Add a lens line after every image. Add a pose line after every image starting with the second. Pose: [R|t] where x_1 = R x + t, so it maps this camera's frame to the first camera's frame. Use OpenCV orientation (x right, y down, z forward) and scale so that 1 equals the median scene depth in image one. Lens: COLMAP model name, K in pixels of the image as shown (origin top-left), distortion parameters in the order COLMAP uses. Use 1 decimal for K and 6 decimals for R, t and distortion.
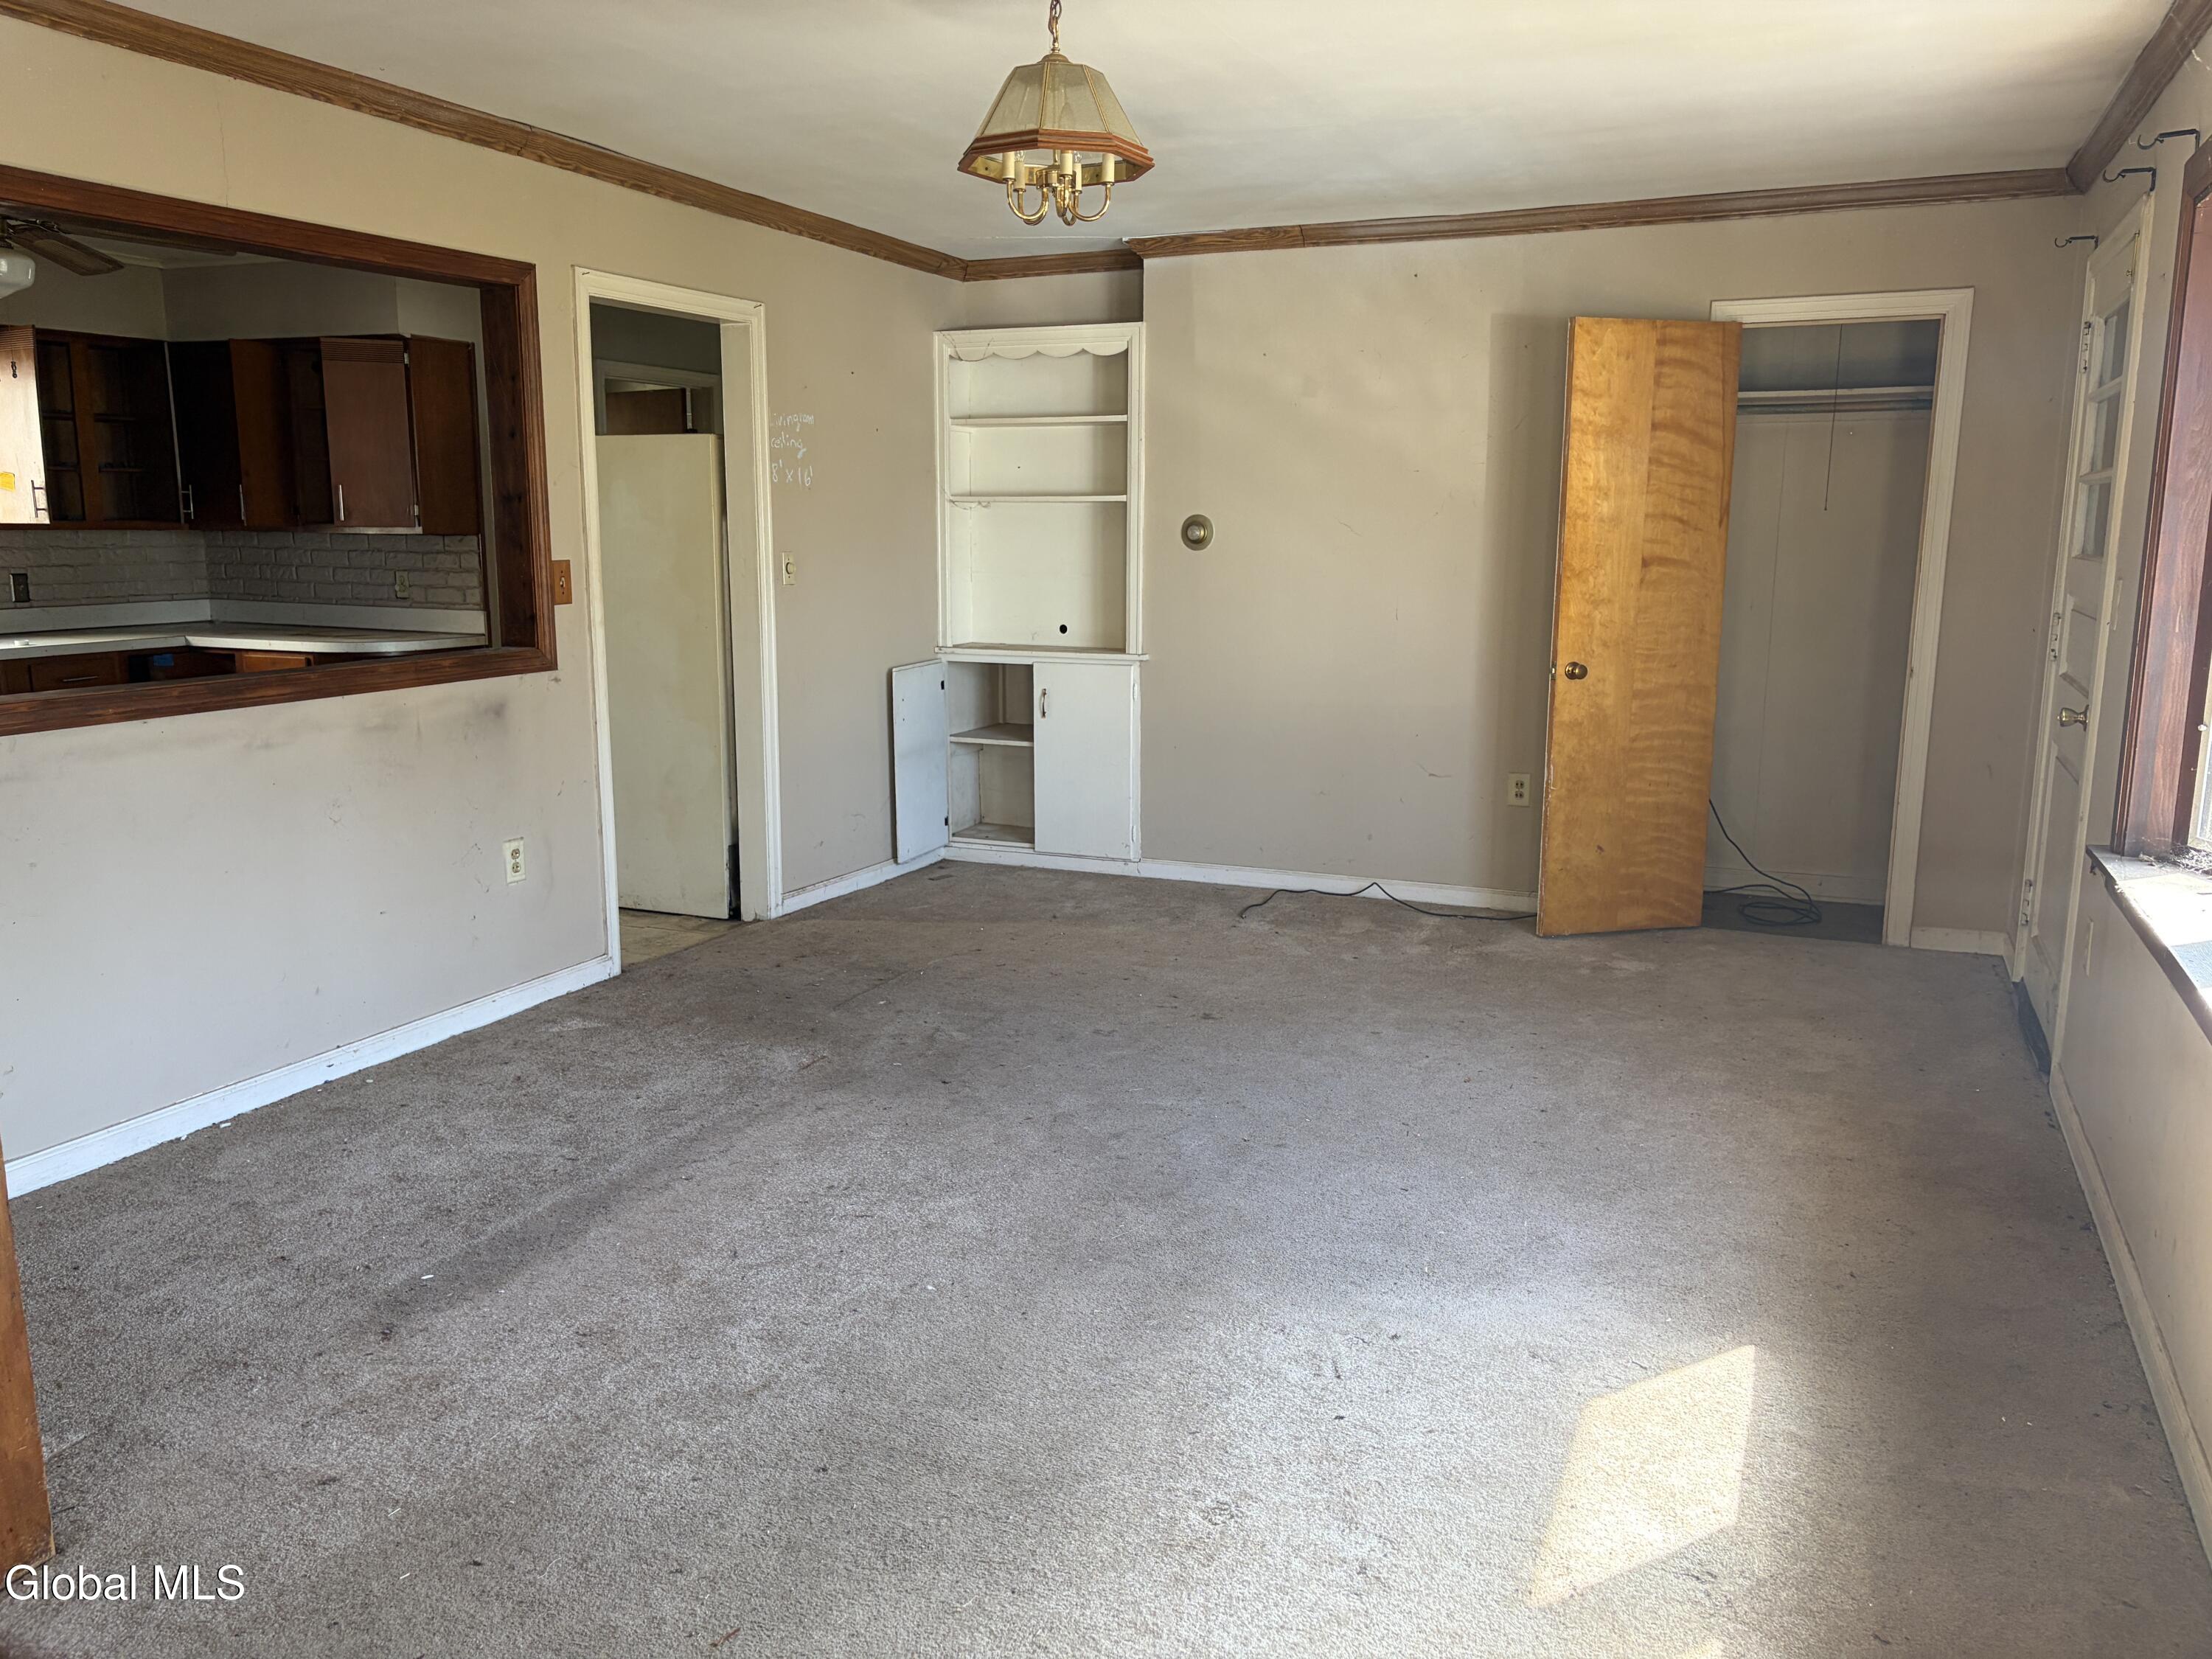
lens RADIAL K [[1641.5, 0, 1097.3], [0, 1641.5, 811.0], [0, 0, 1]] dist [0.055611, -0.051411]
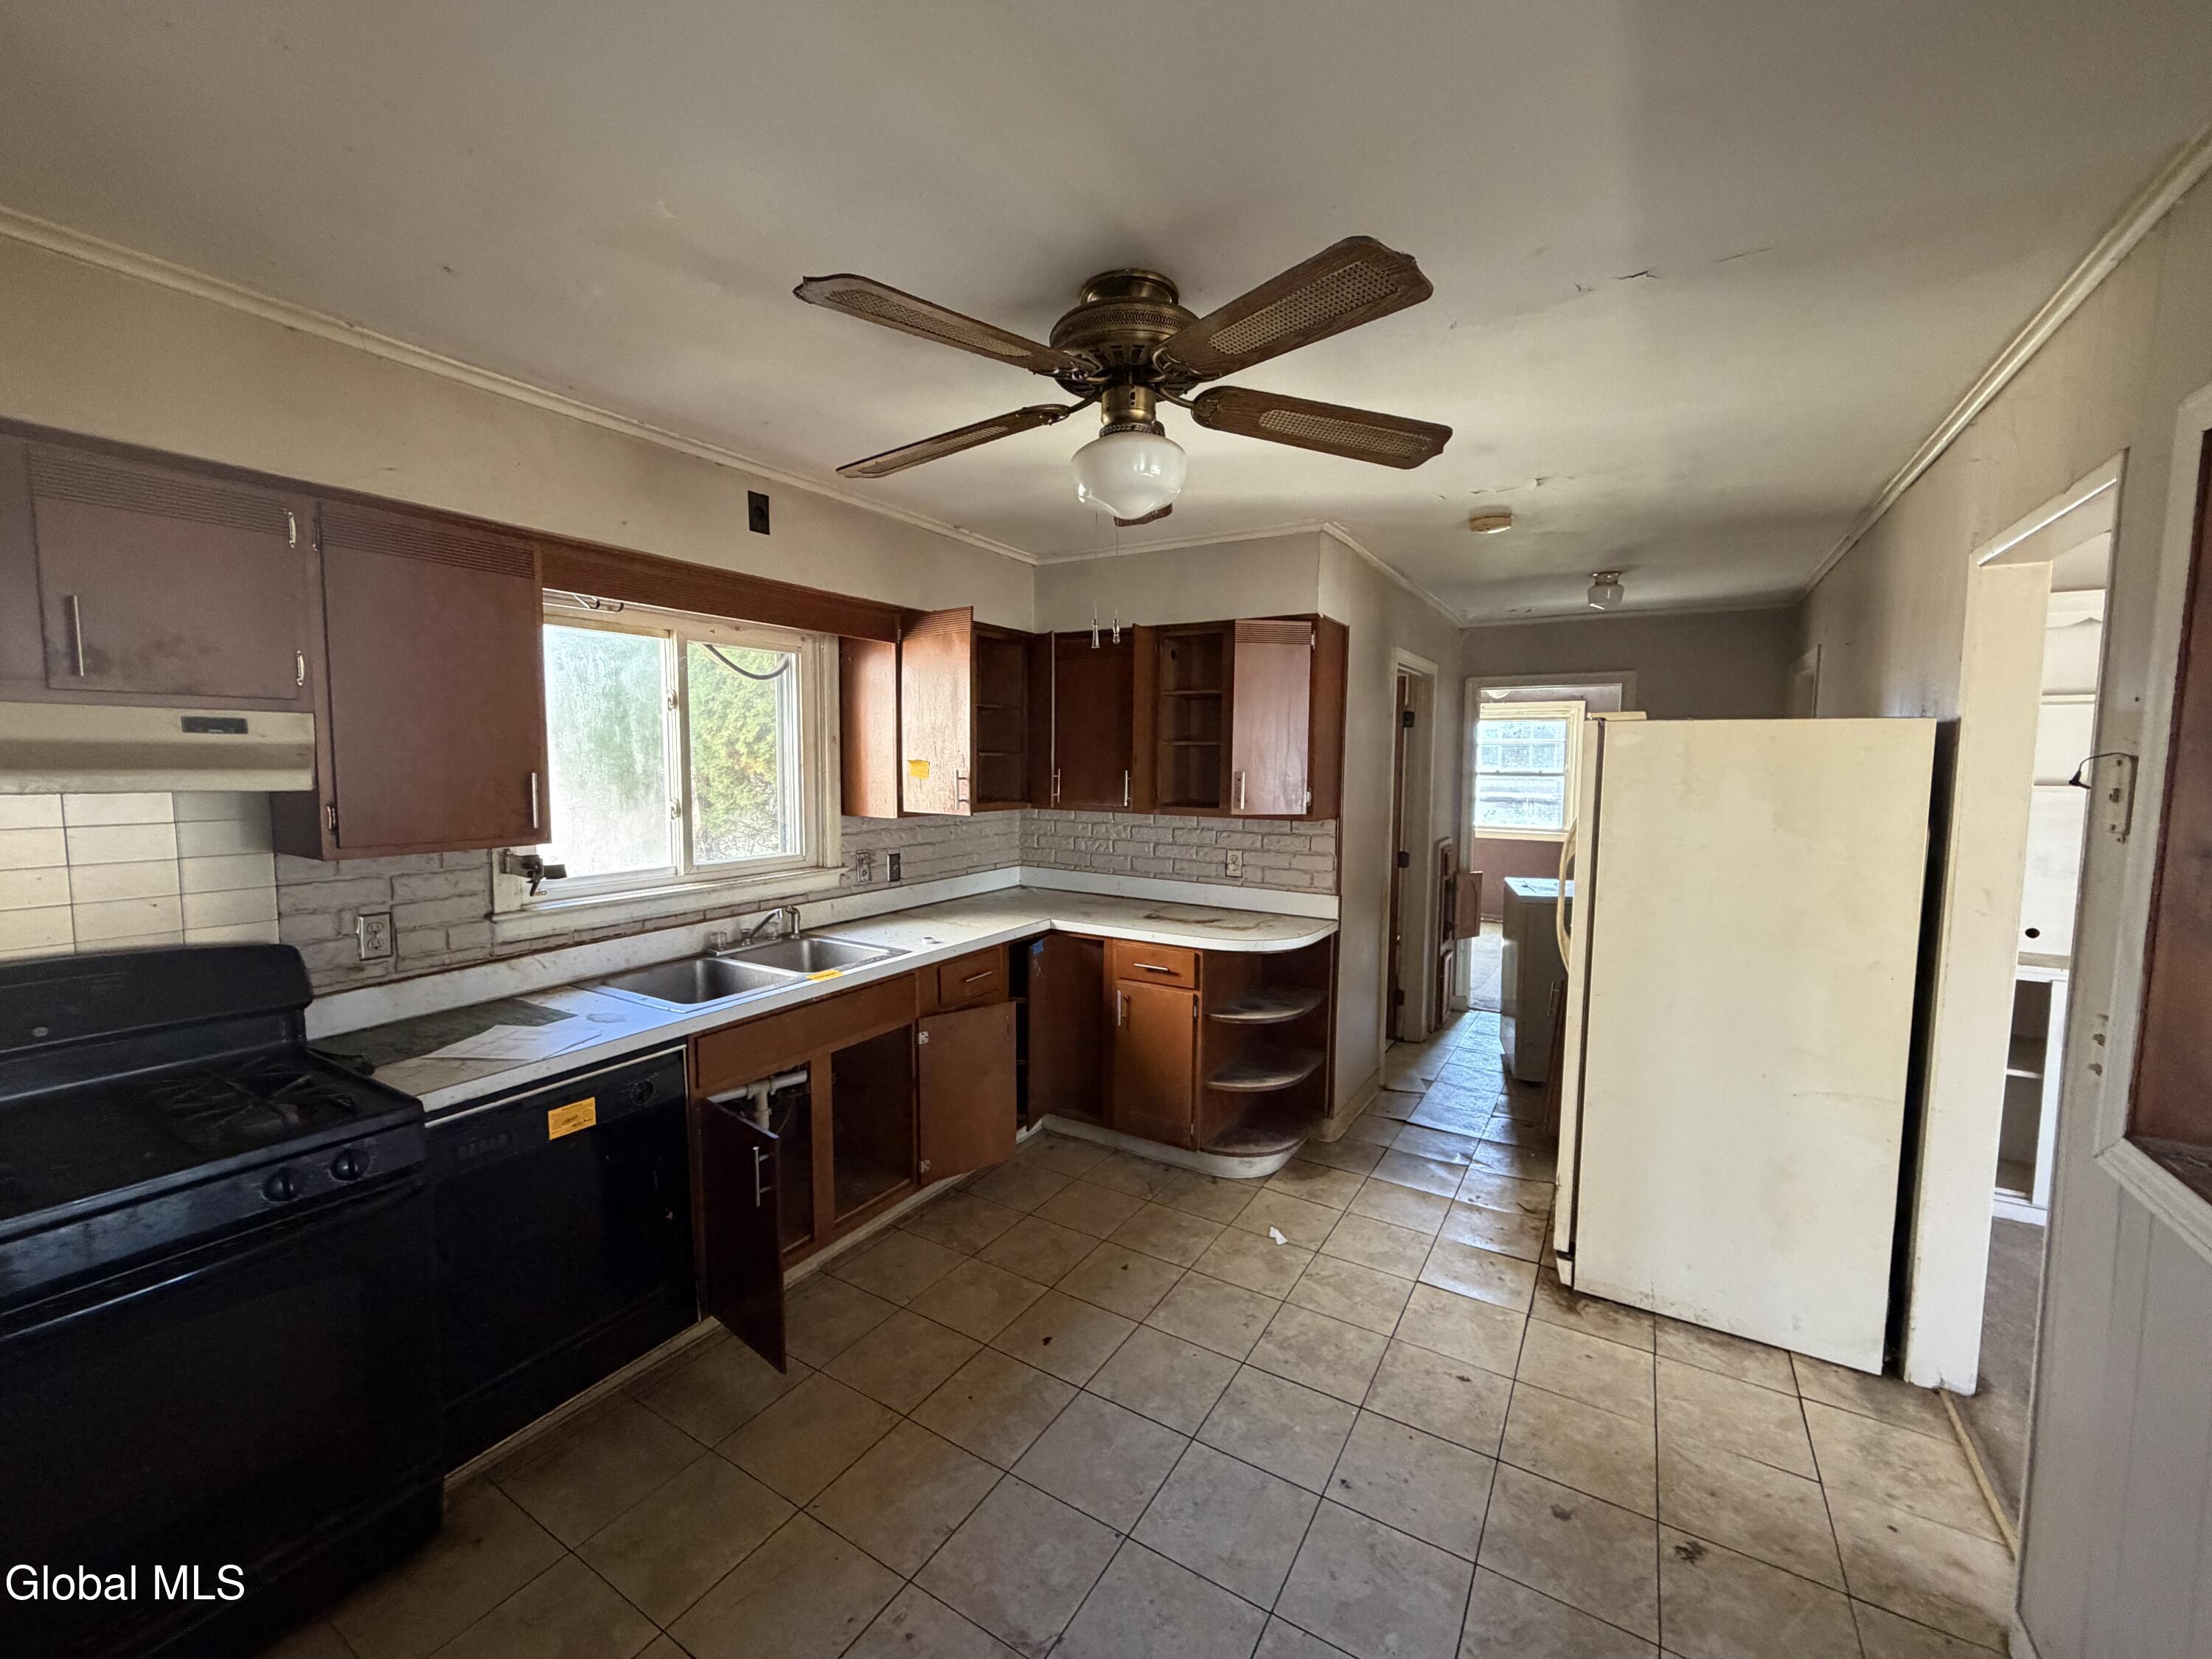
lens RADIAL K [[866.2, 0, 1107.9], [0, 866.2, 842.0], [0, 0, 1]] dist [0.002906, 0.000131]
pose [[0.991807, 0.017051, -0.126603, -0.581608], [-0.026488, 0.996963, -0.073233, -0.147861], [0.124970, 0.075986, 0.989246, 0.629698]]
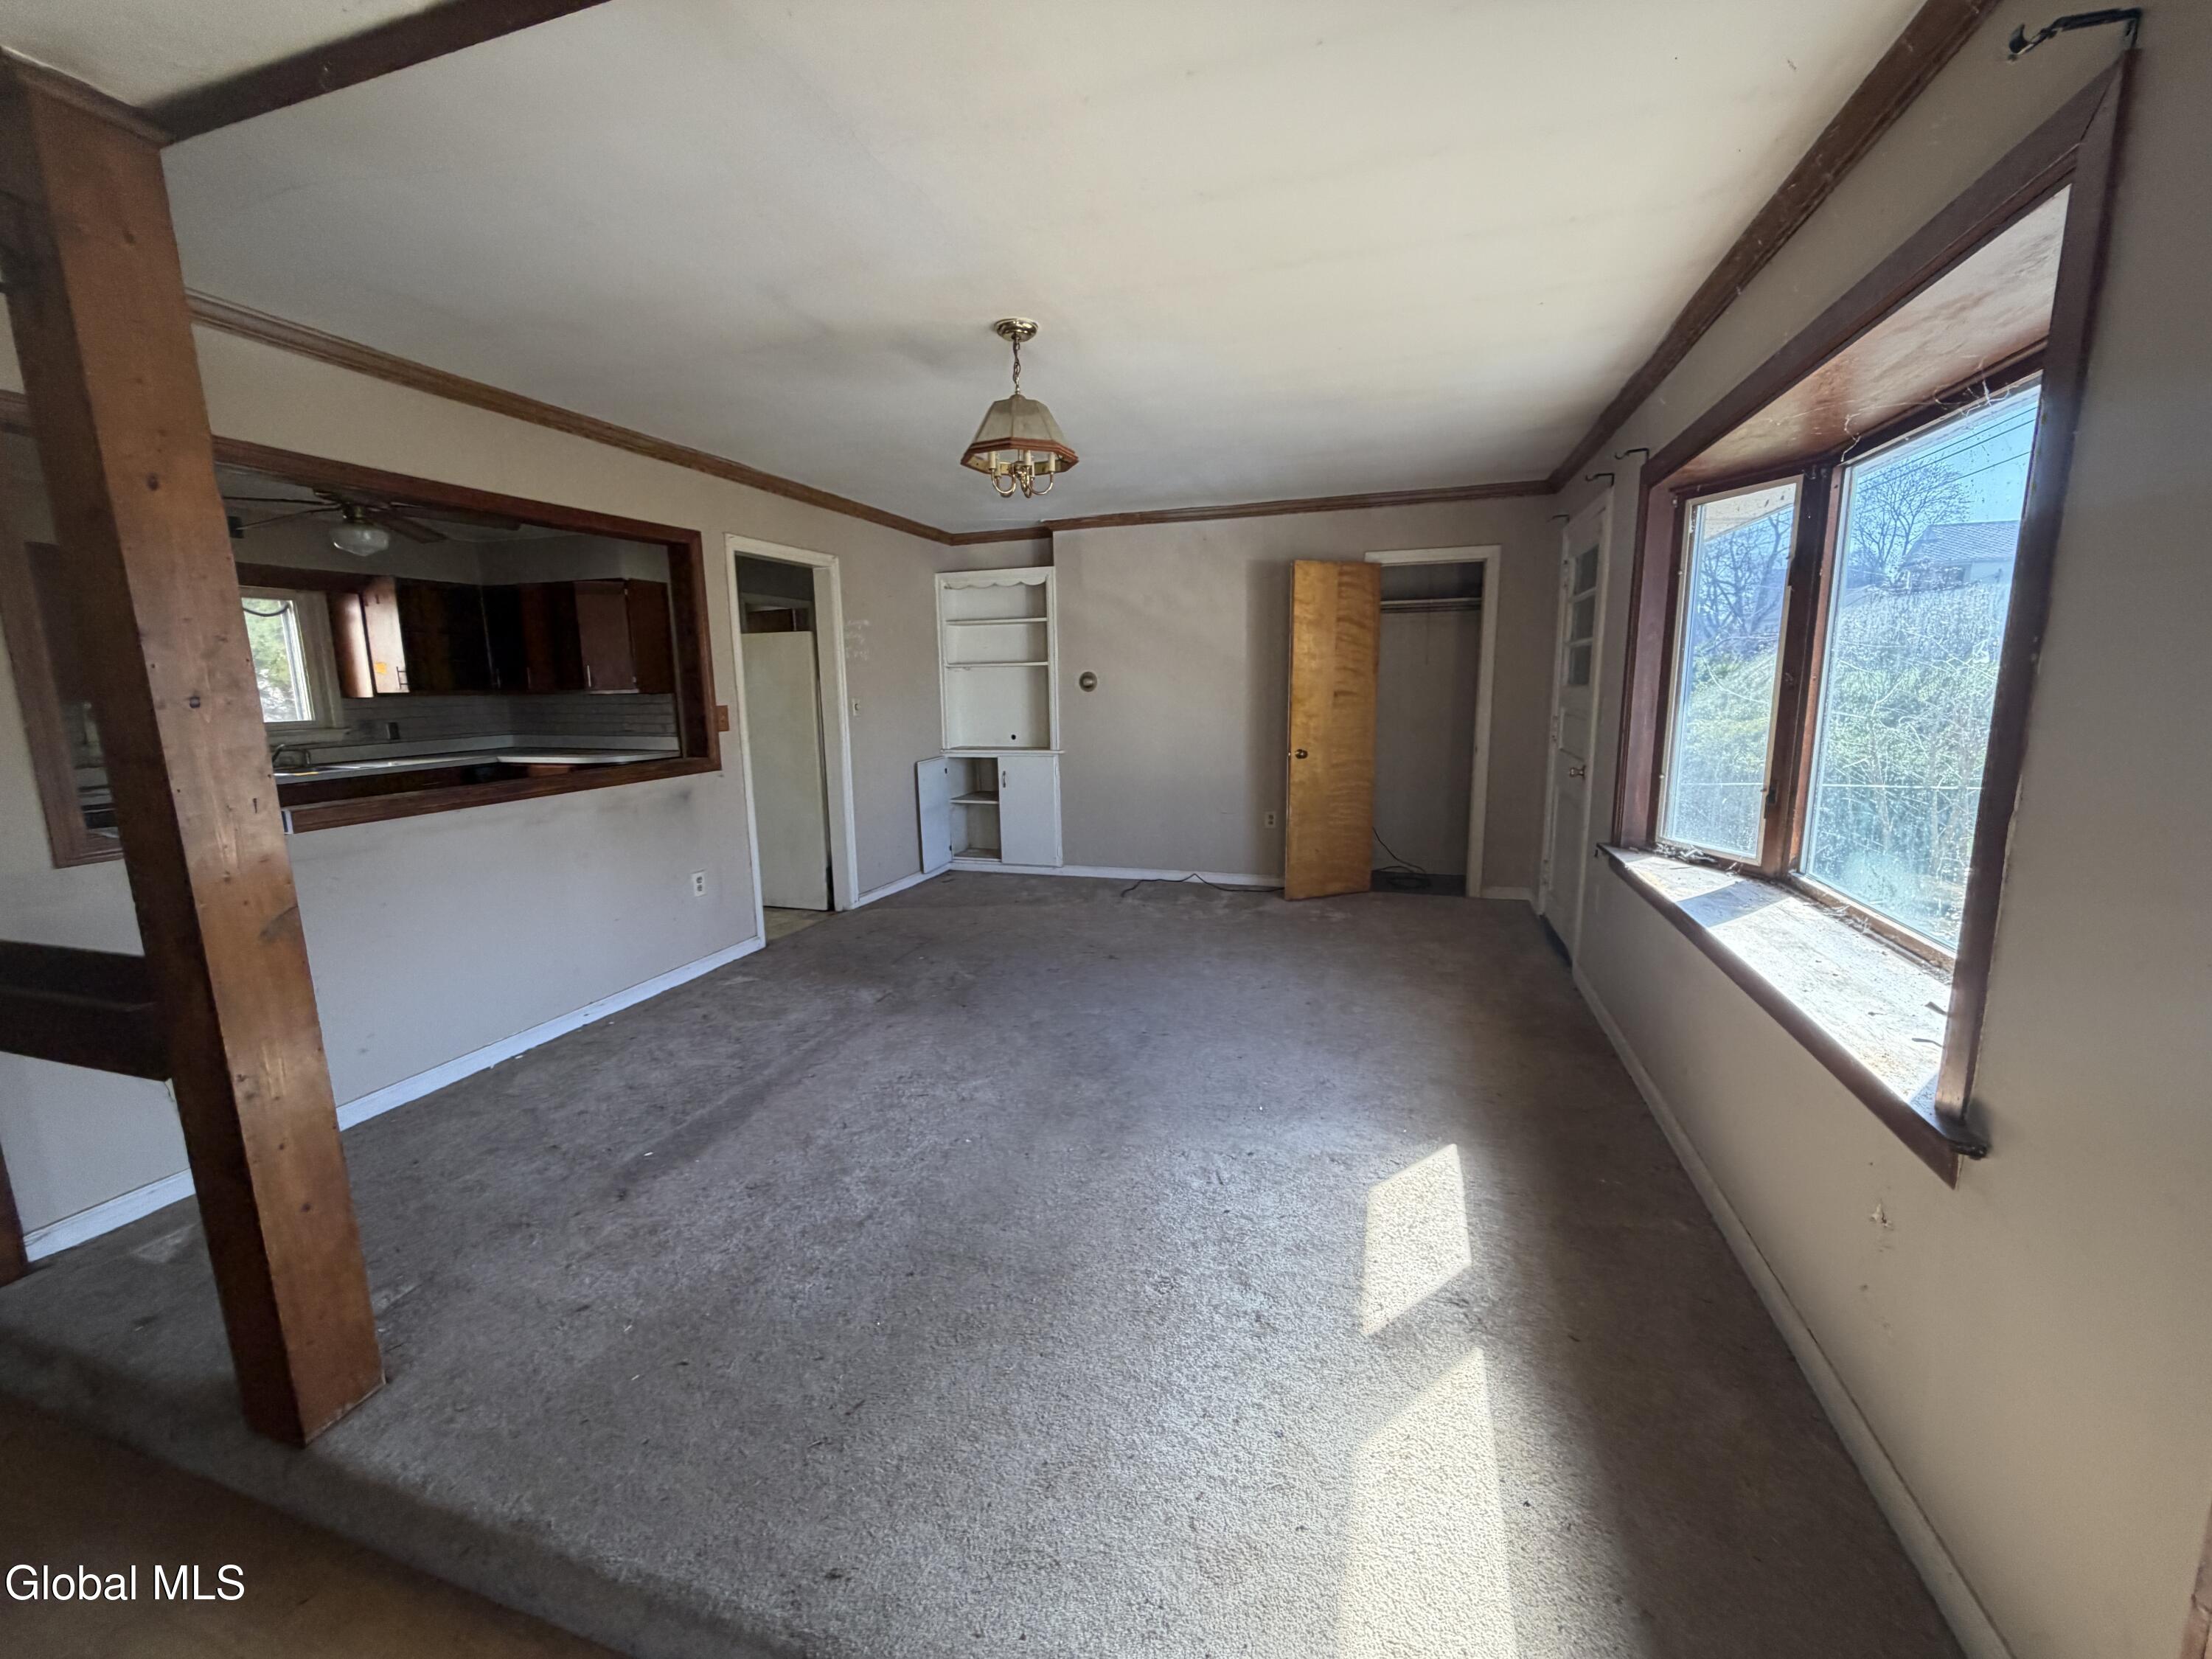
lens RADIAL K [[866.2, 0, 1103.1], [0, 866.2, 822.5], [0, 0, 1]] dist [0.002906, 0.000131]
pose [[0.994852, -0.035192, 0.095034, -0.021686], [0.036312, 0.999290, -0.010082, -0.007795], [-0.094612, 0.013481, 0.995423, 0.071974]]
